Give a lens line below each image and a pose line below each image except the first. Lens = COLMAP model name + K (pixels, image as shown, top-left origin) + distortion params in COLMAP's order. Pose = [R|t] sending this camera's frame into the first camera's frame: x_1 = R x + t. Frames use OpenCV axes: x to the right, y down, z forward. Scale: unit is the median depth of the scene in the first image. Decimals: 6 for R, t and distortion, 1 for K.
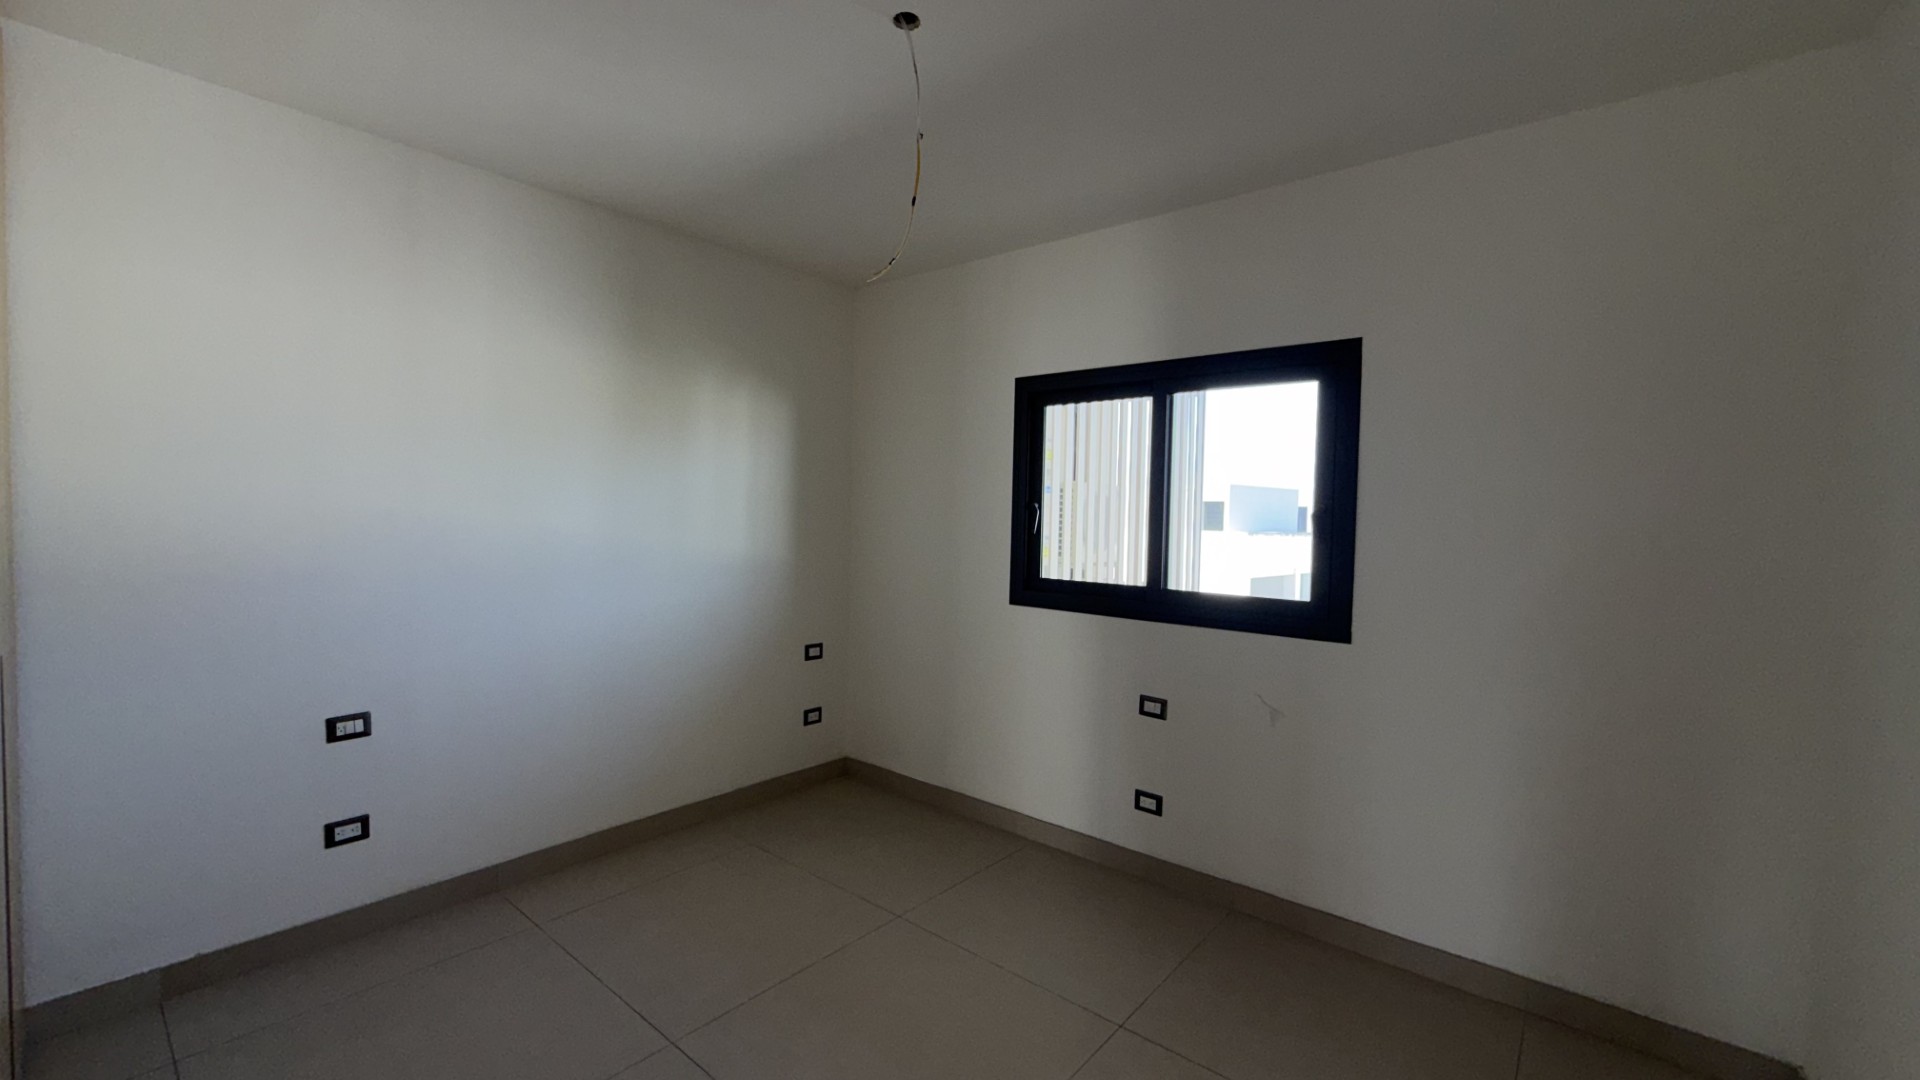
lens RADIAL K [[768.5, 0, 958.8], [0, 768.5, 531.0], [0, 0, 1]] dist [-0.001122, 0.000359]
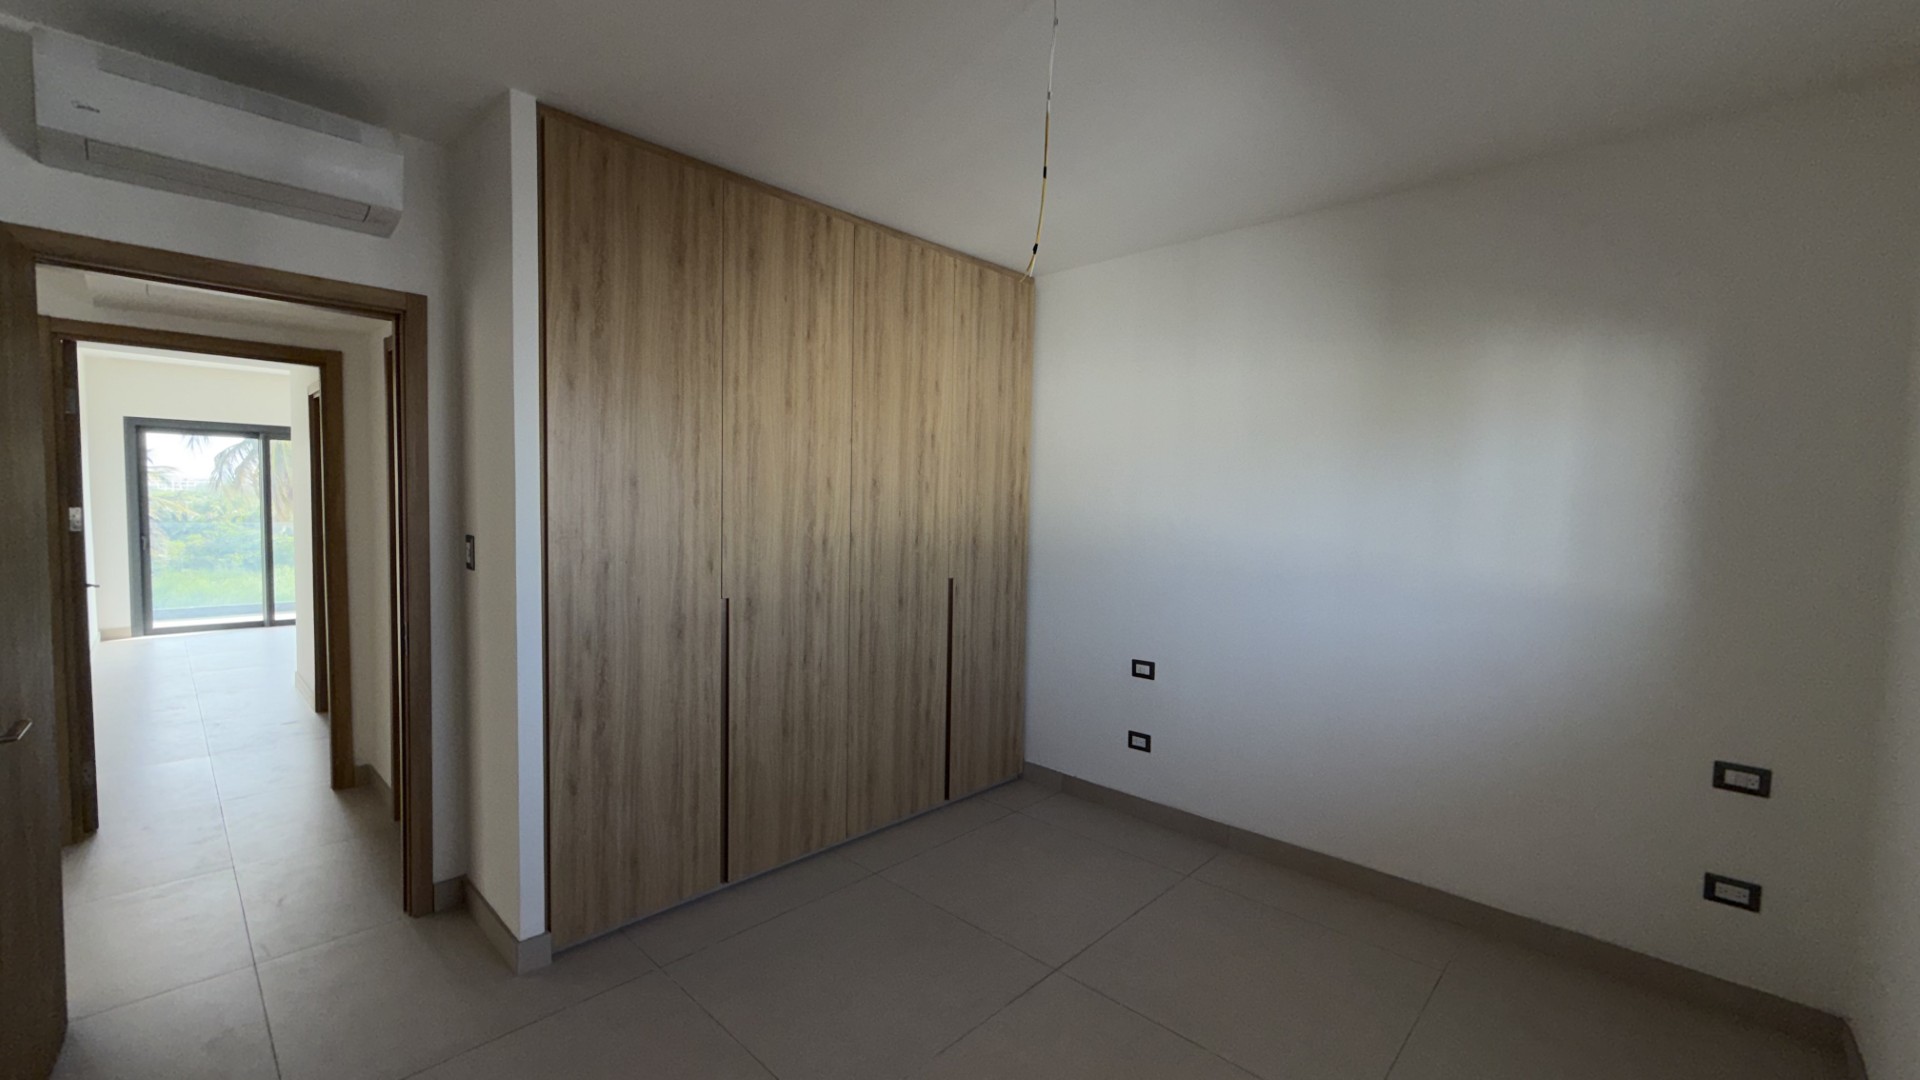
lens RADIAL K [[768.5, 0, 962.7], [0, 768.5, 548.2], [0, 0, 1]] dist [-0.001122, 0.000359]
pose [[-0.065210, 0.038982, -0.997110, 0.396119], [-0.045300, 0.998091, 0.041983, -0.007794], [0.996843, 0.047907, -0.063320, 0.465297]]
